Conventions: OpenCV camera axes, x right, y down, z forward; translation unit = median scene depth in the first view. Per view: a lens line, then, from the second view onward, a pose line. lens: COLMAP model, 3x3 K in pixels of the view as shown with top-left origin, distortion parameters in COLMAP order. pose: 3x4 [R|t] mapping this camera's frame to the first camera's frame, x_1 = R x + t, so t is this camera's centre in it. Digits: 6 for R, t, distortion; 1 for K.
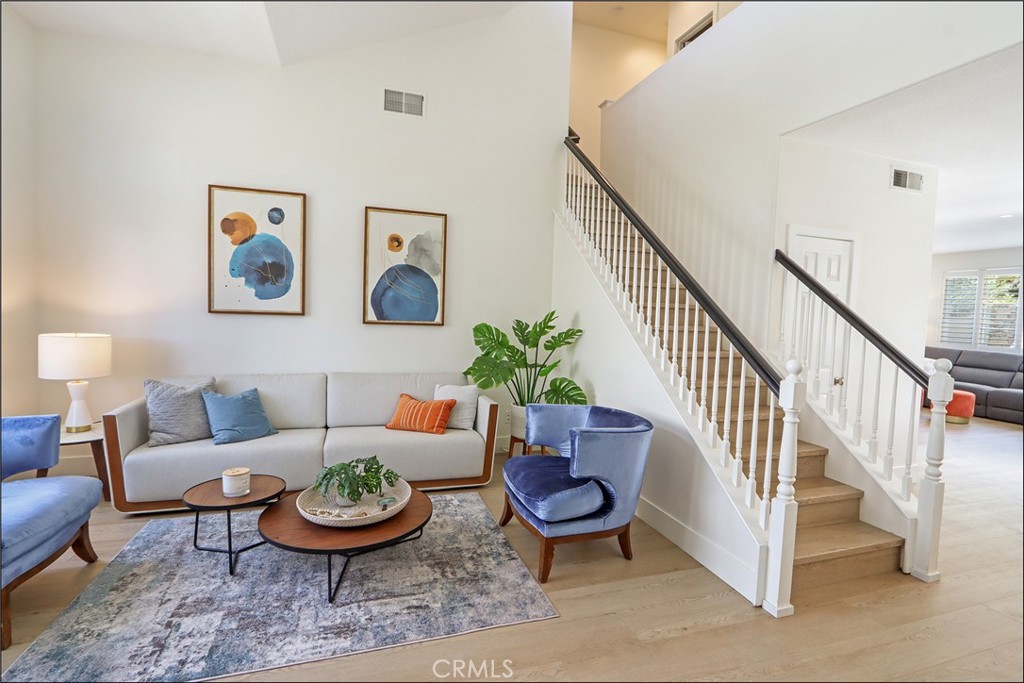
lens RADIAL K [[486.5, 0, 512.0], [0, 486.5, 341.5], [0, 0, 1]] dist [-0.018532, 0.004462]
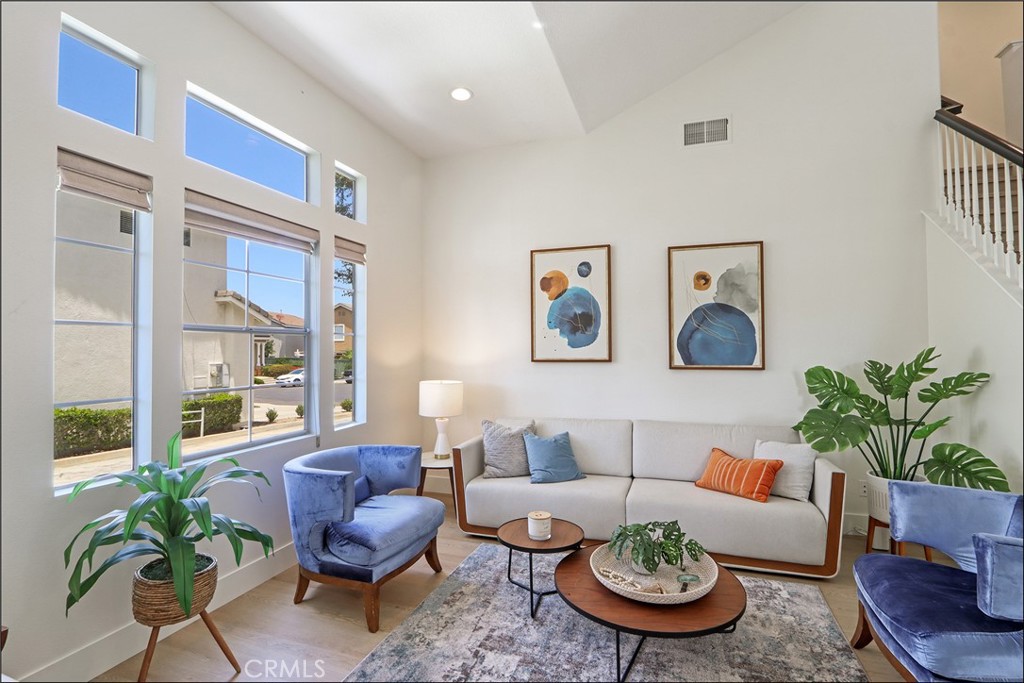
lens RADIAL K [[477.1, 0, 512.0], [0, 477.1, 341.5], [0, 0, 1]] dist [-0.021022, 0.004687]
pose [[0.794498, -0.048777, -0.605305, 0.018601], [-0.004008, 0.996326, -0.085547, -0.013310], [0.607254, 0.070393, 0.791383, 0.103698]]
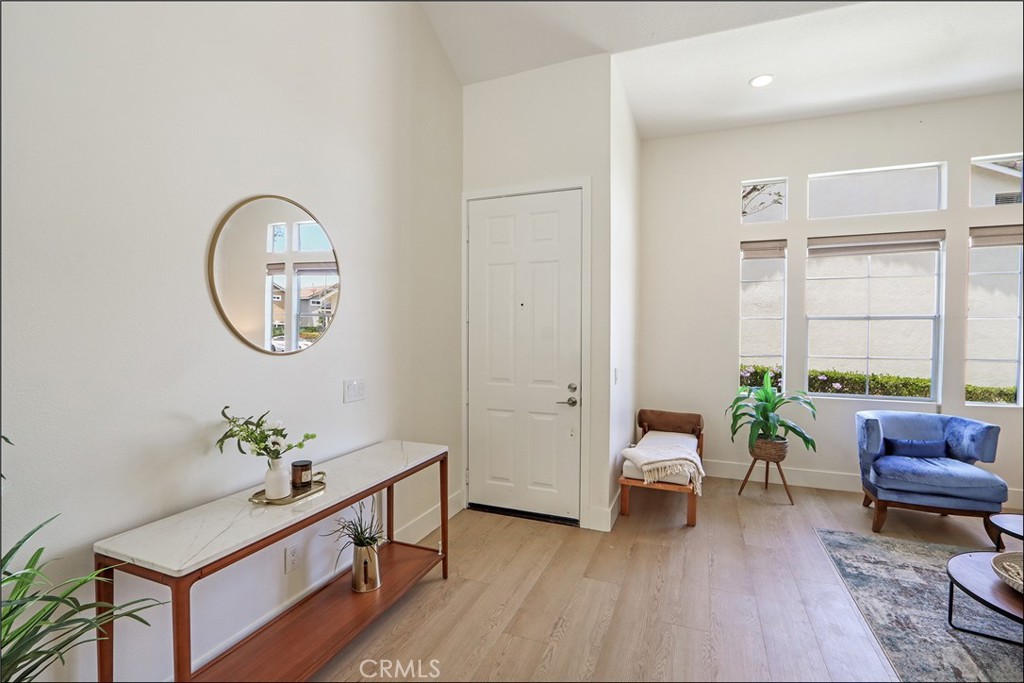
lens RADIAL K [[477.1, 0, 512.0], [0, 477.1, 341.5], [0, 0, 1]] dist [-0.021022, 0.004687]
pose [[-0.644555, -0.017426, -0.764359, 0.720748], [-0.070182, 0.996868, 0.036454, -0.024693], [0.761330, 0.077141, -0.643759, 0.635369]]
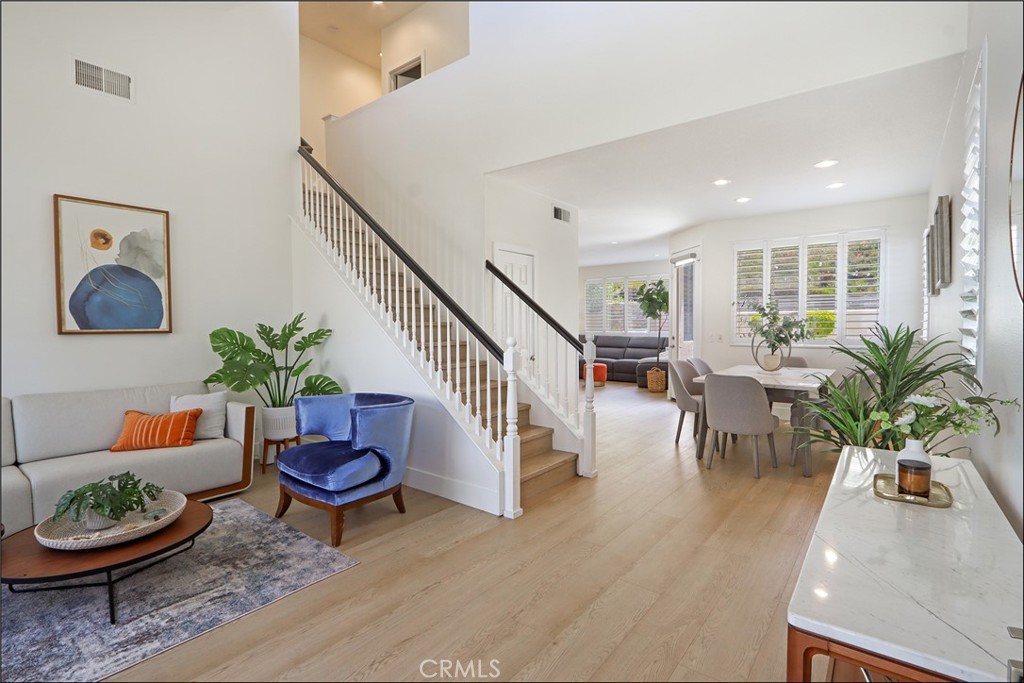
lens RADIAL K [[486.5, 0, 512.0], [0, 486.5, 341.5], [0, 0, 1]] dist [-0.018532, 0.004462]
pose [[0.835062, -0.058673, 0.547018, -0.148814], [0.067115, 0.997735, 0.004561, 0.032242], [-0.546046, 0.032905, 0.837109, -0.153608]]
